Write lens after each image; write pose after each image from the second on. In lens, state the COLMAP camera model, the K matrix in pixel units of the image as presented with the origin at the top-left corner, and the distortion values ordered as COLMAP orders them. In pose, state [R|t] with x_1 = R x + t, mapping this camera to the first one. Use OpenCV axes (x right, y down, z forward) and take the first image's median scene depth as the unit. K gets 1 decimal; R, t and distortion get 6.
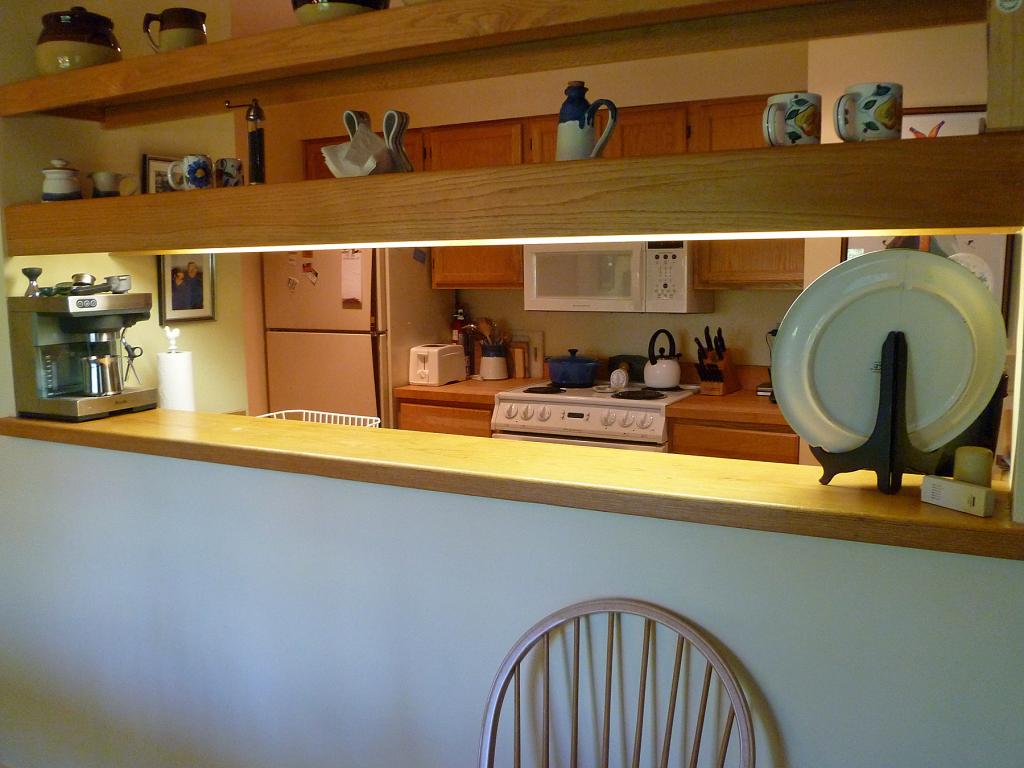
lens RADIAL K [[871.3, 0, 512.0], [0, 871.3, 384.0], [0, 0, 1]] dist [-0.070612, -0.000188]
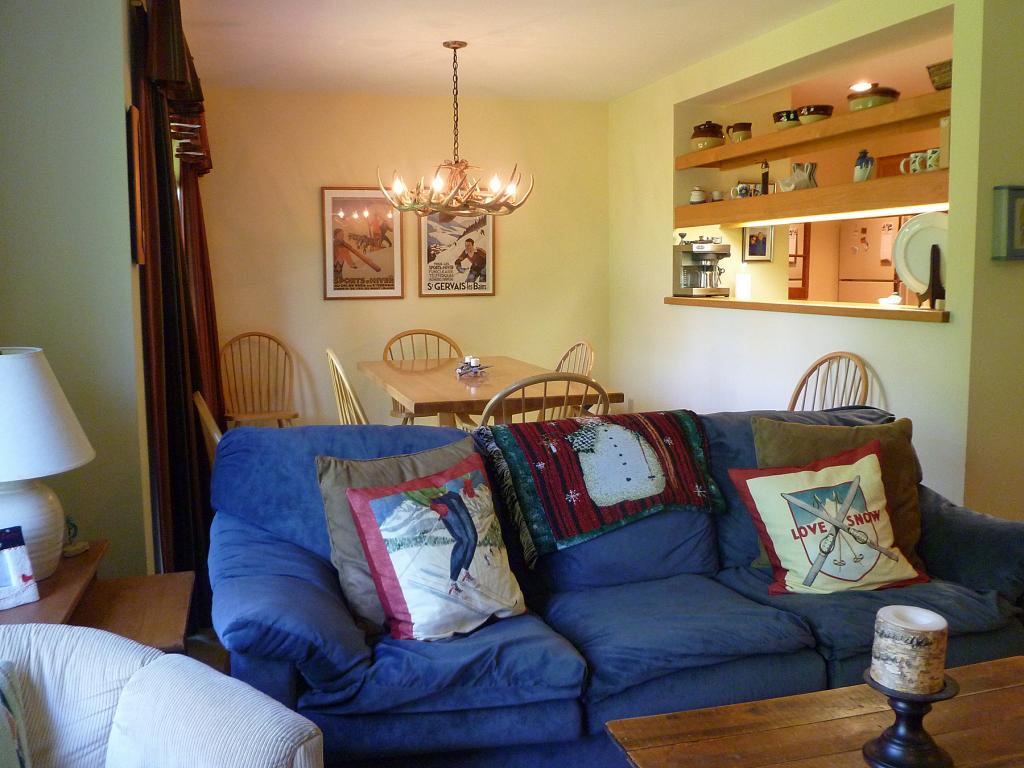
lens RADIAL K [[871.3, 0, 512.0], [0, 871.3, 384.0], [0, 0, 1]] dist [-0.070612, -0.000188]
pose [[0.688764, 0.101320, -0.717871, 0.887934], [-0.097183, 0.994153, 0.047071, 0.215196], [0.718443, 0.037344, 0.694583, -1.011835]]
